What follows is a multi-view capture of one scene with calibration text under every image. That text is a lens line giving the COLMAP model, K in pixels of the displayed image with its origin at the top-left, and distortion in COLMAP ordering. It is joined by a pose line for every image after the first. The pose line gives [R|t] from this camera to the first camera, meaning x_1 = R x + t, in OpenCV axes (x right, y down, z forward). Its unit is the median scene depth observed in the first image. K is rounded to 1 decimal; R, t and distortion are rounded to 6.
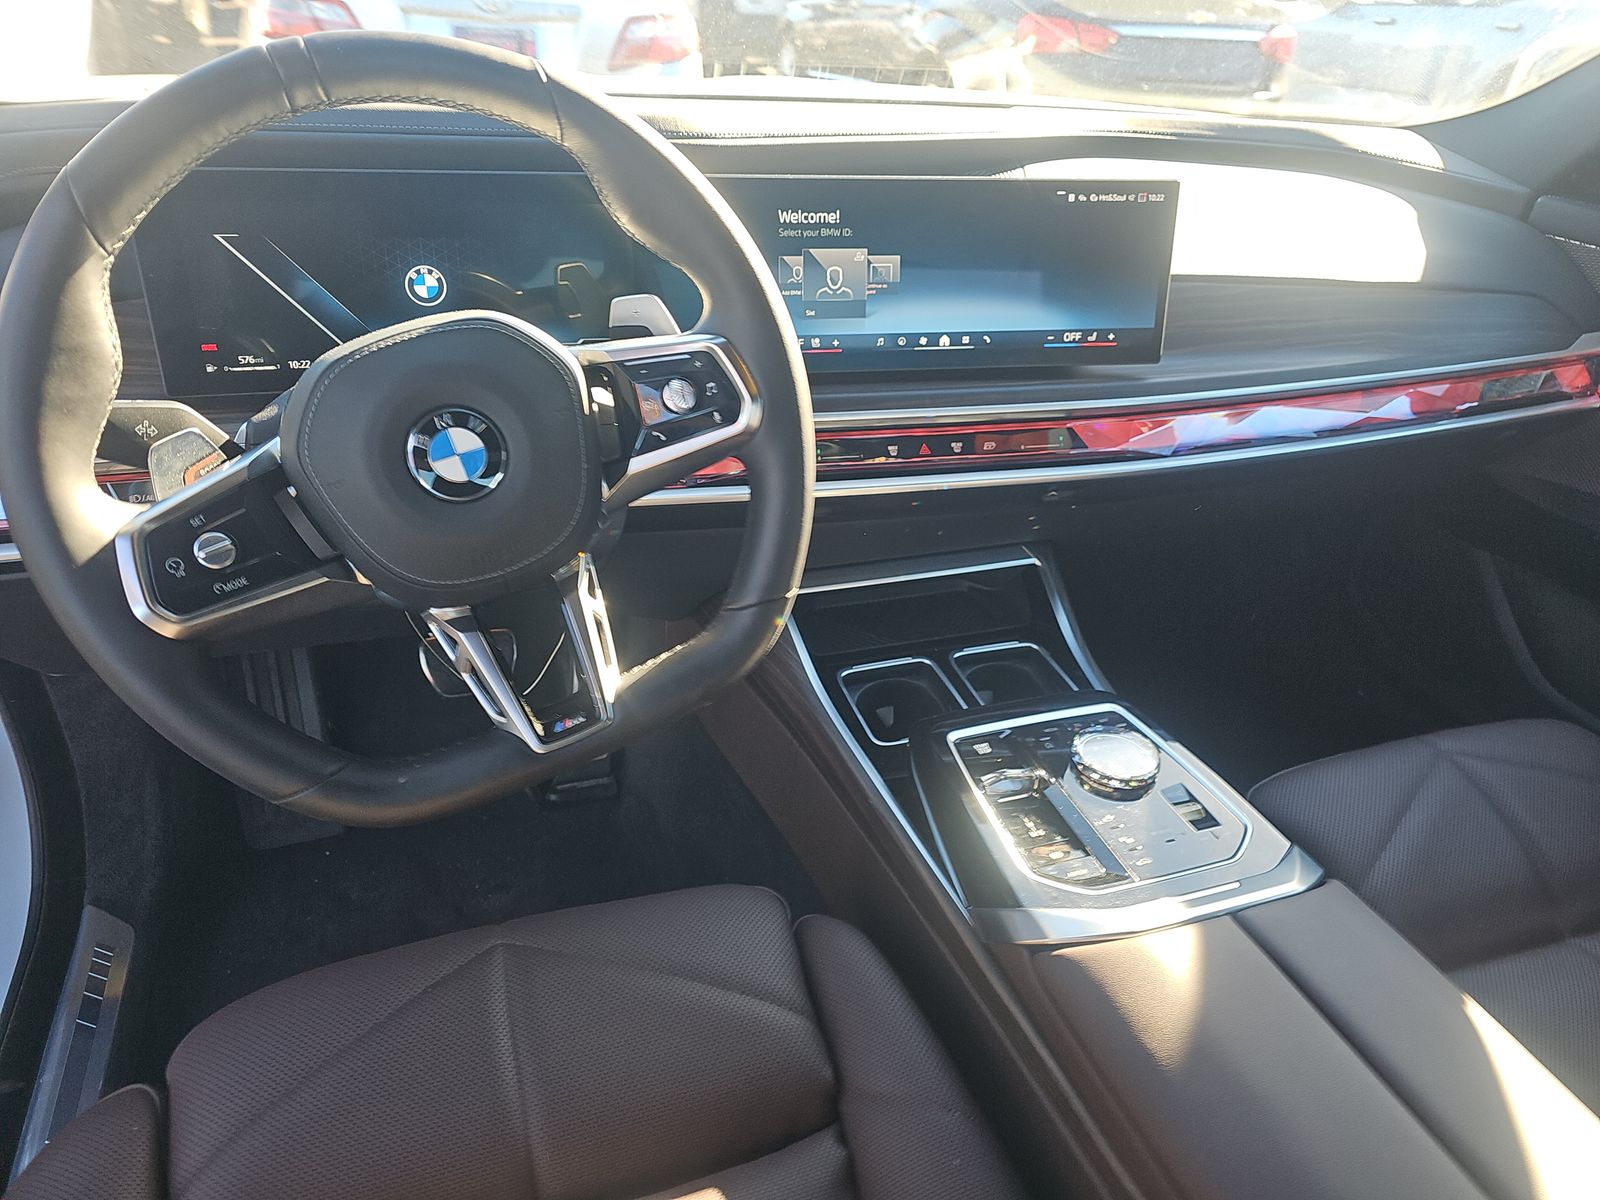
lens RADIAL K [[975.7, 0, 794.9], [0, 975.7, 601.3], [0, 0, 1]] dist [0.029237, -0.039739]
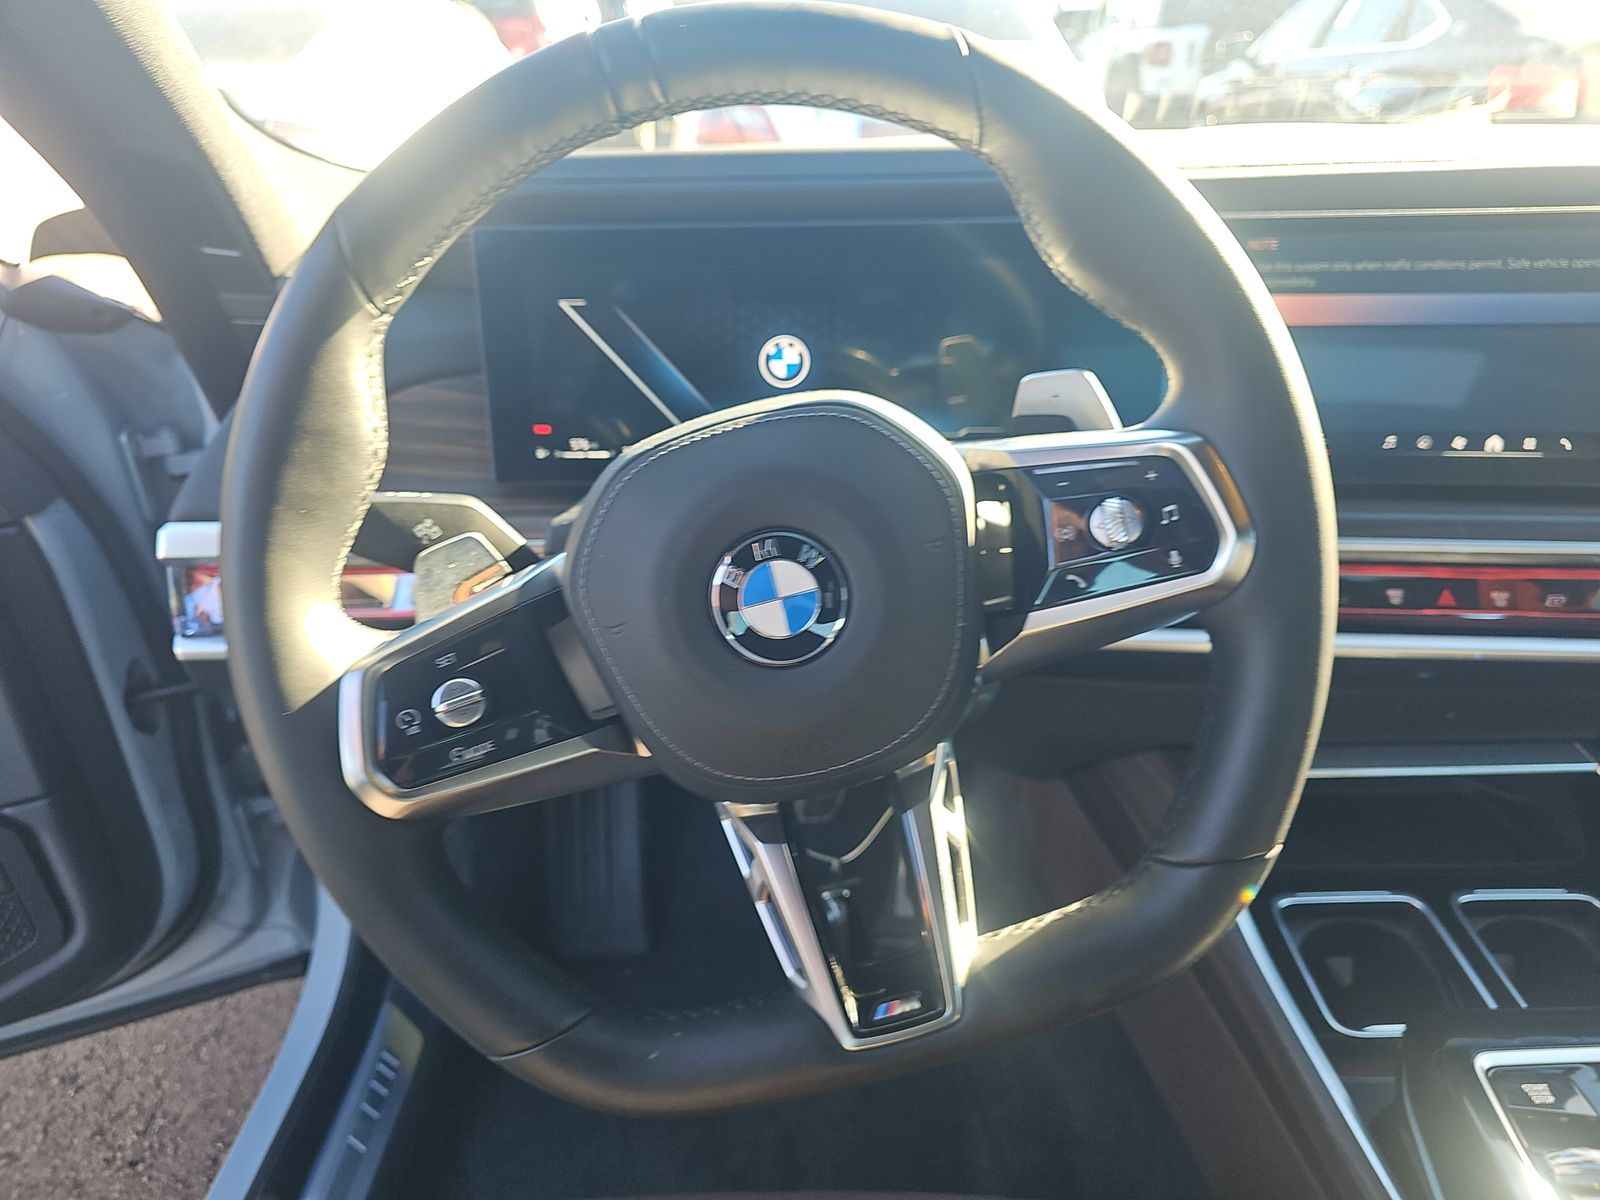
lens RADIAL K [[975.7, 0, 794.9], [0, 975.7, 601.3], [0, 0, 1]] dist [0.029237, -0.039739]
pose [[0.935651, 0.085672, -0.342370, -0.092071], [-0.113086, 0.991718, -0.060887, -0.096508], [0.334318, 0.095686, 0.937590, 0.331212]]
